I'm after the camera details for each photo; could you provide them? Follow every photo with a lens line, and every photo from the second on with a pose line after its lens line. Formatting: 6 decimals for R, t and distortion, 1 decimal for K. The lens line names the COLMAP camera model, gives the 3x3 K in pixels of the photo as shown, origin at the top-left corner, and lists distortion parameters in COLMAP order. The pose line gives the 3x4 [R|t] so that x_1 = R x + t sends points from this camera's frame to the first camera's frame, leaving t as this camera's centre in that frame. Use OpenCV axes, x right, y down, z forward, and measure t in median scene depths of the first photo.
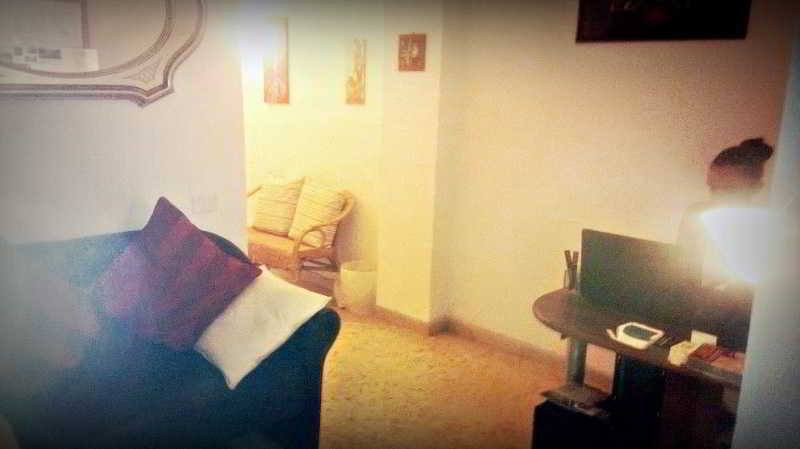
lens RADIAL K [[604.2, 0, 400.6], [0, 604.2, 222.3], [0, 0, 1]] dist [0.063023, -0.010875]
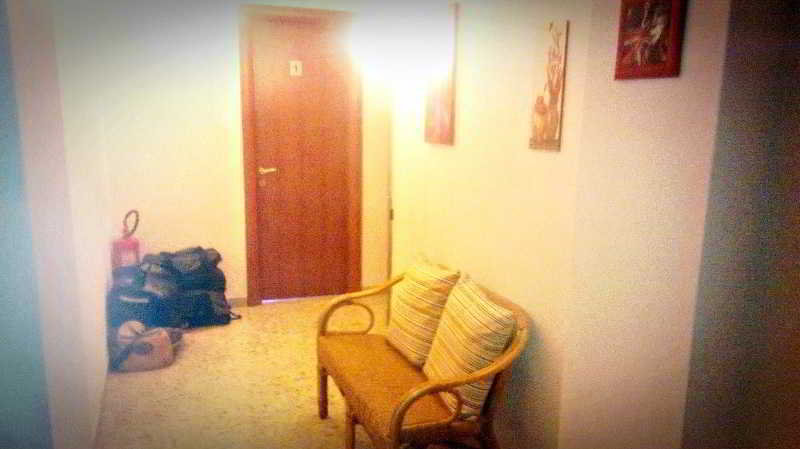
lens RADIAL K [[604.2, 0, 401.3], [0, 604.2, 229.8], [0, 0, 1]] dist [0.063023, -0.010875]
pose [[0.891203, 0.064809, -0.448952, 0.053242], [-0.073140, 0.997321, -0.001219, -0.117364], [0.447670, 0.033922, 0.893555, 0.486121]]
